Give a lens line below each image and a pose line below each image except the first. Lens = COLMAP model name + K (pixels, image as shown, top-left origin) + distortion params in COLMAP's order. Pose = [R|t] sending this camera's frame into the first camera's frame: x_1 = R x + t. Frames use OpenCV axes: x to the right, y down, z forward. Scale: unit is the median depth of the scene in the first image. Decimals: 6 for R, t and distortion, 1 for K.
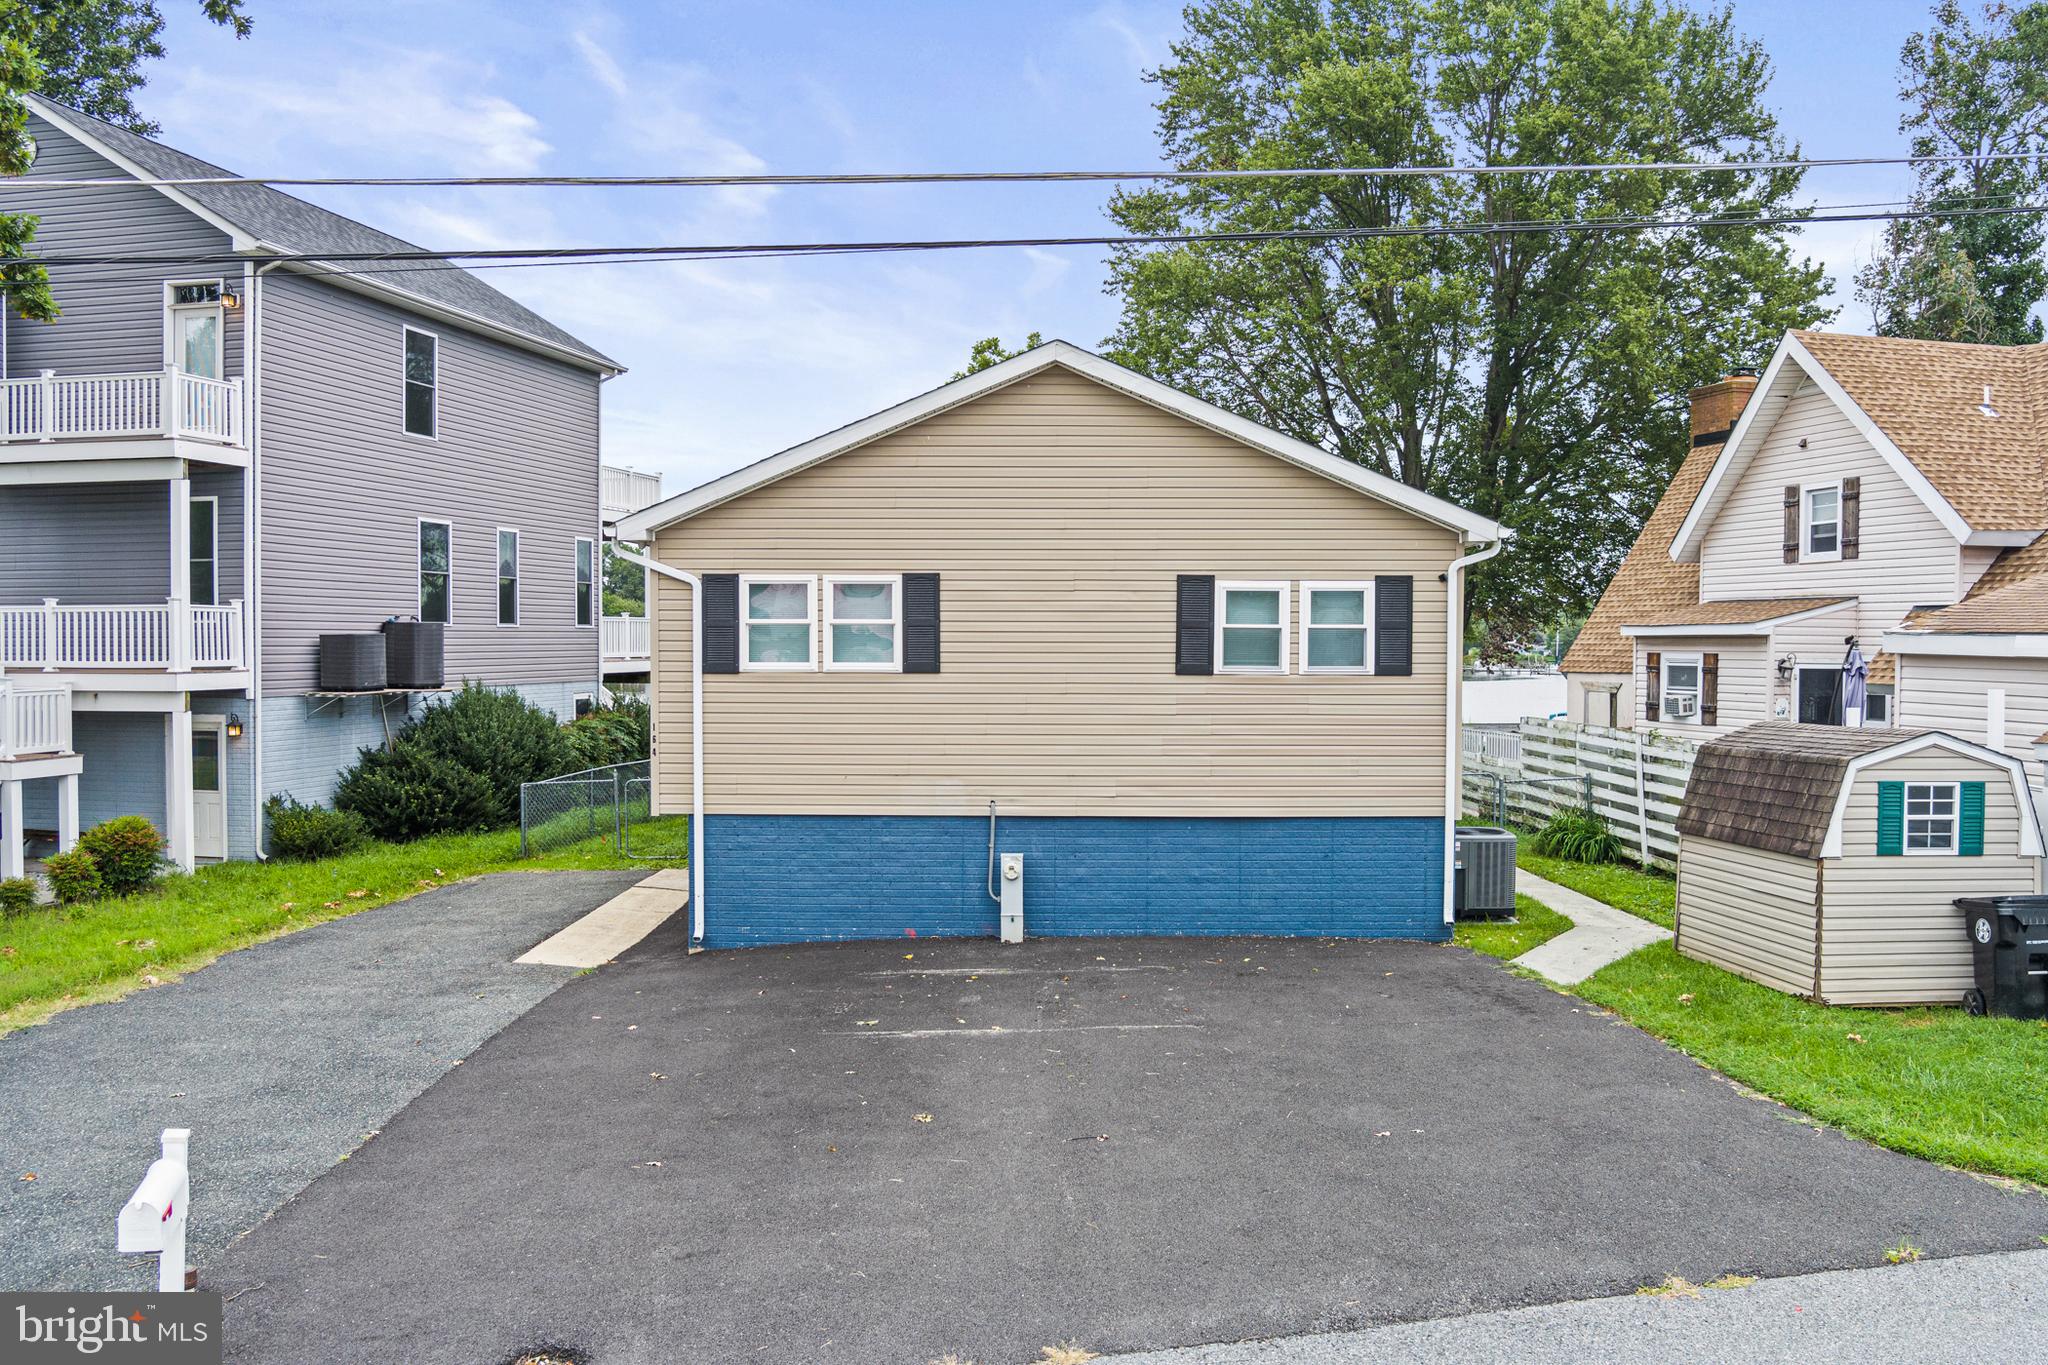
lens RADIAL K [[1657.1, 0, 1026.6], [0, 1657.1, 678.0], [0, 0, 1]] dist [-0.074118, 0.015931]
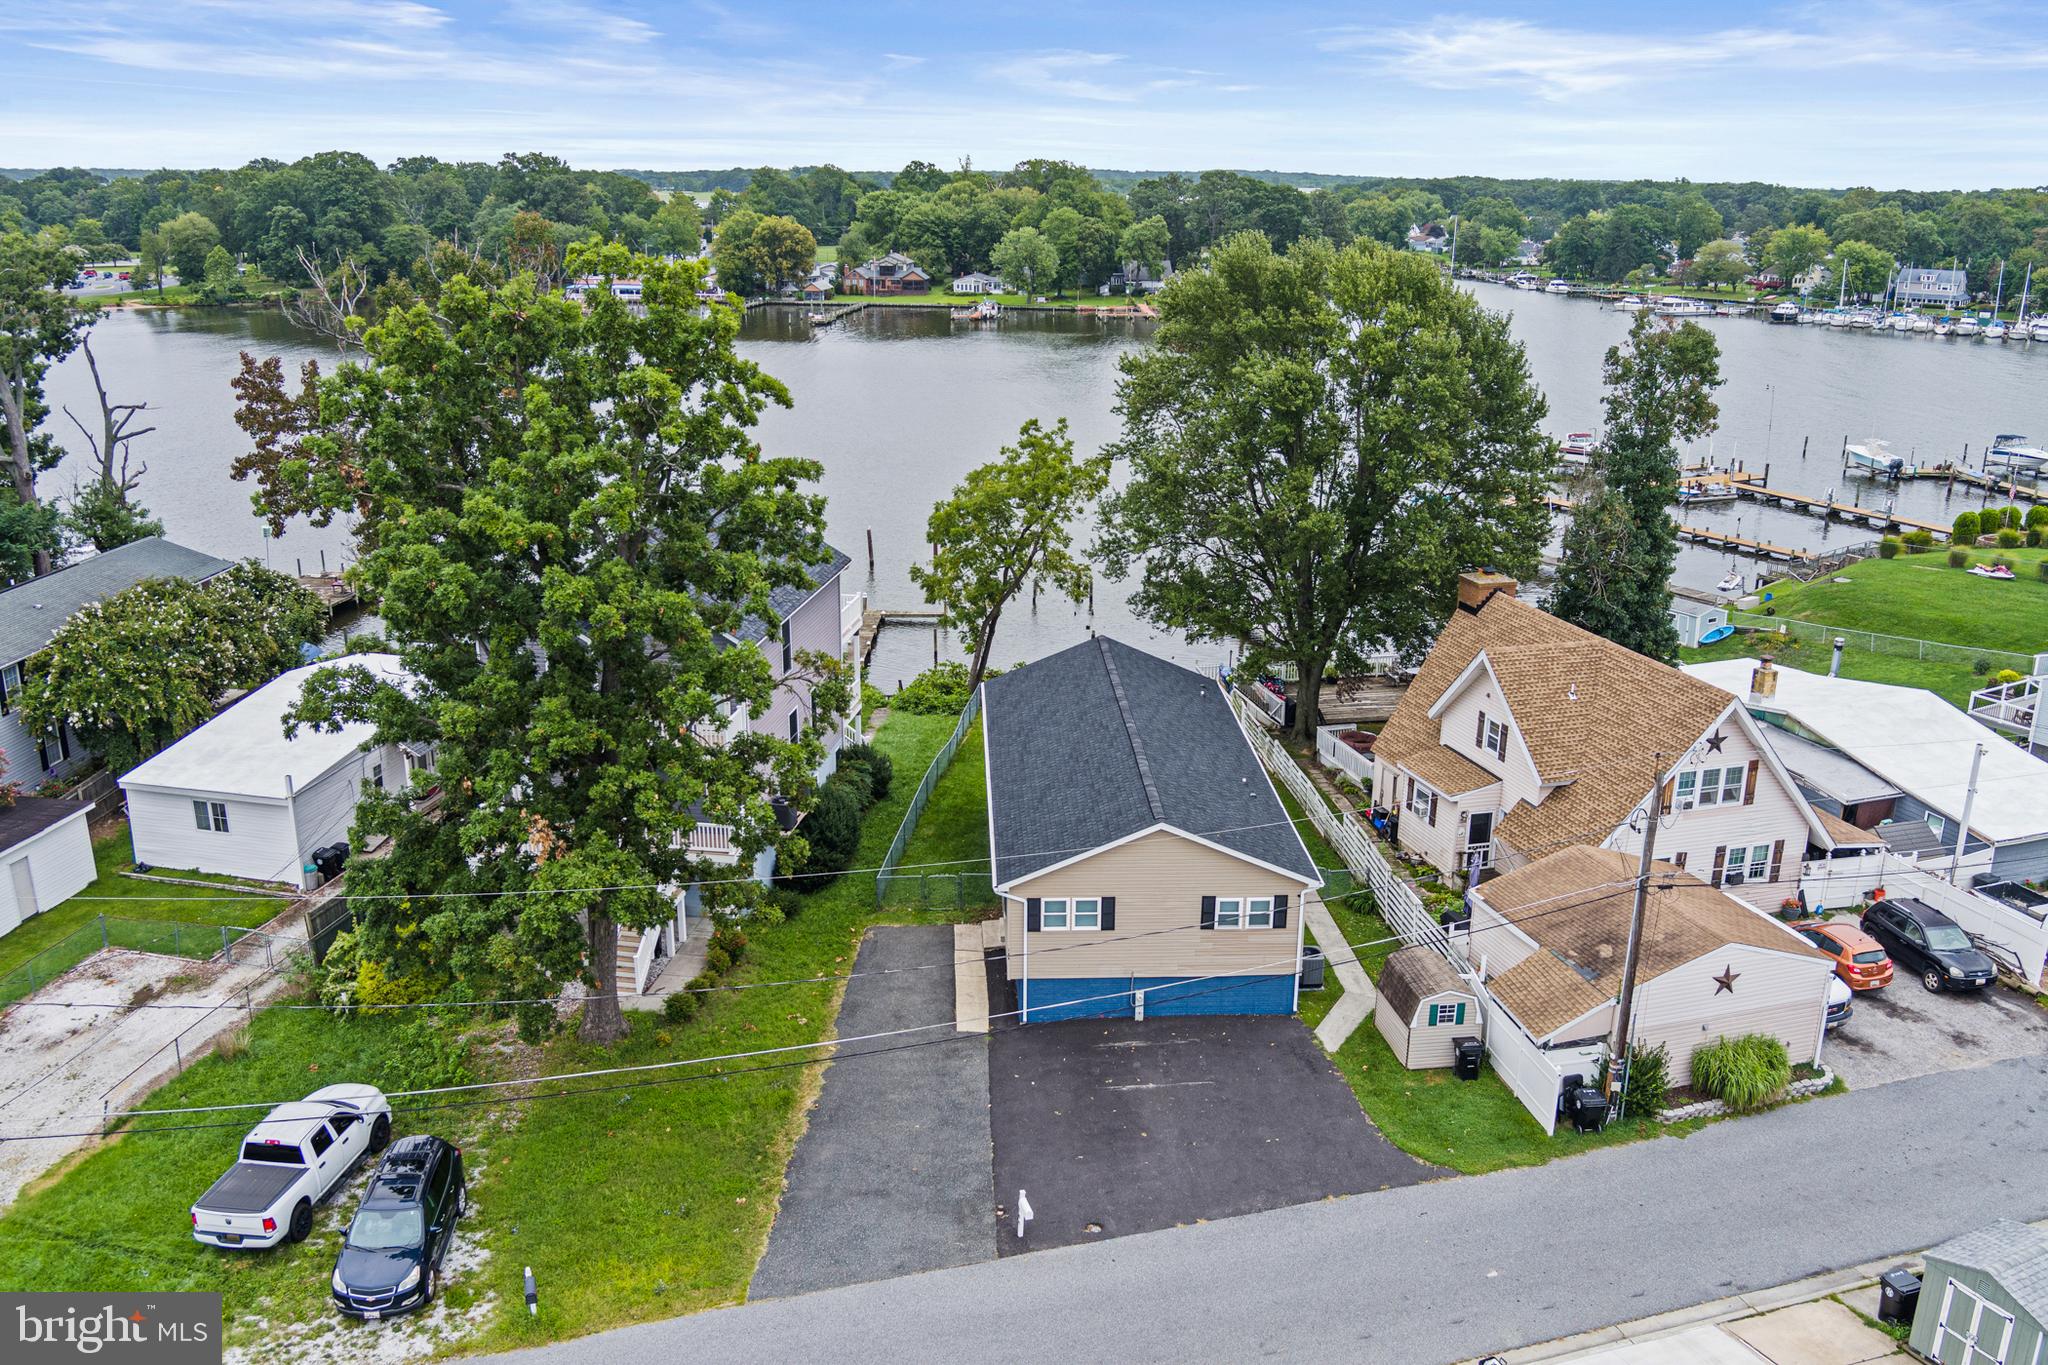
lens RADIAL K [[1657.1, 0, 1026.6], [0, 1657.1, 678.0], [0, 0, 1]] dist [-0.074118, 0.015931]
pose [[0.998092, -0.011594, 0.060647, -0.356685], [-0.005100, 0.963377, 0.268101, -1.130727], [-0.061534, -0.267898, 0.961480, -1.492550]]
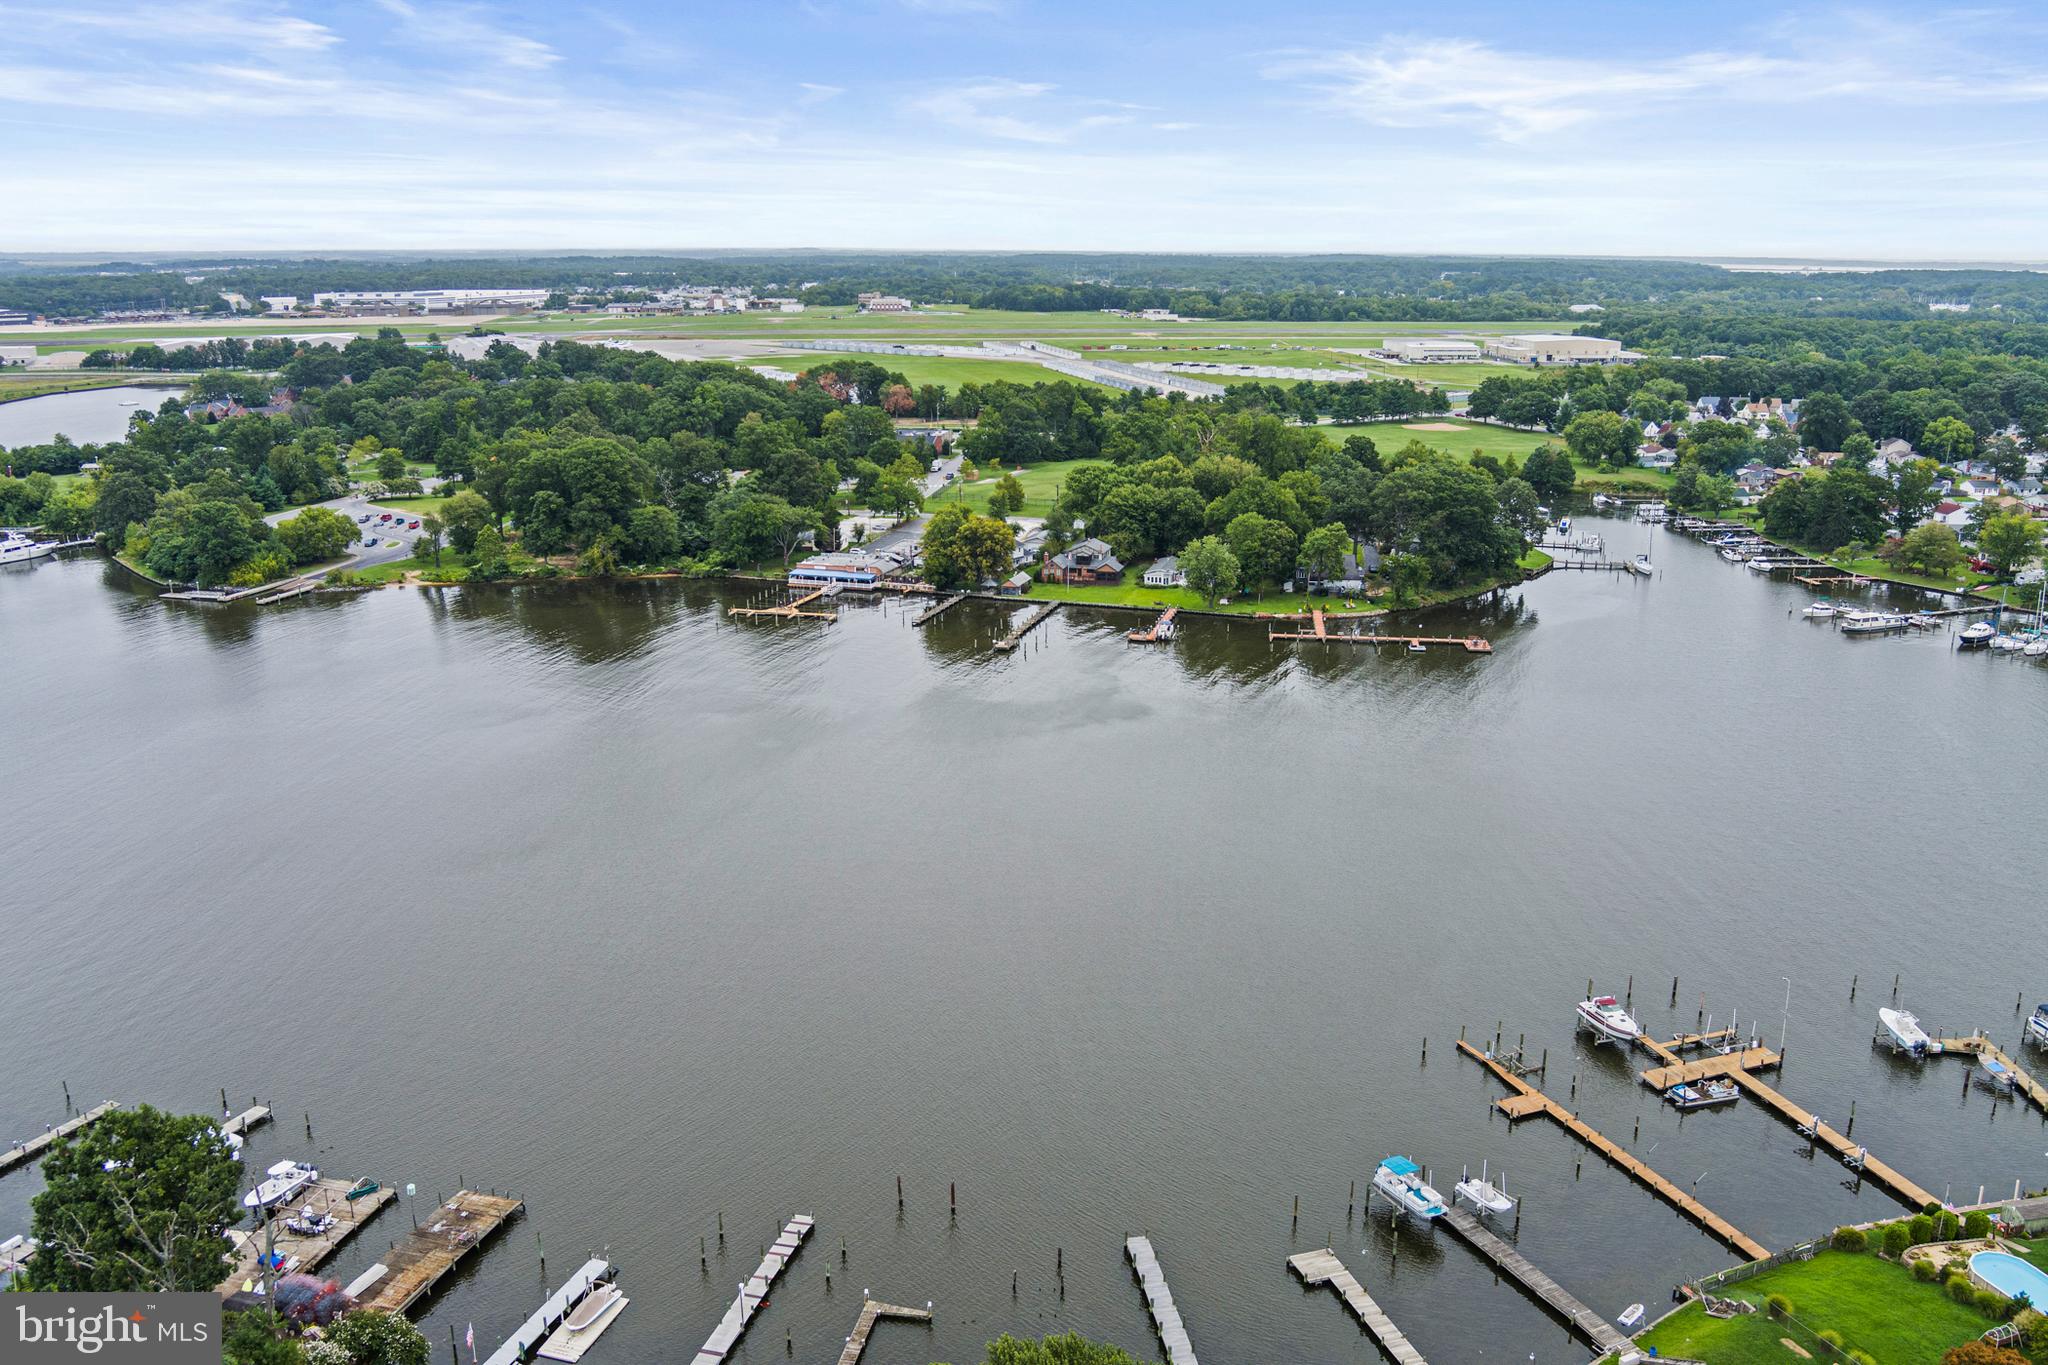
lens RADIAL K [[1657.1, 0, 1026.6], [0, 1657.1, 678.0], [0, 0, 1]] dist [-0.074118, 0.015931]
pose [[0.994310, 0.024596, -0.103643, 0.920123], [-0.000122, 0.973240, 0.229792, -4.386218], [0.106522, -0.228472, 0.967705, -1.955901]]
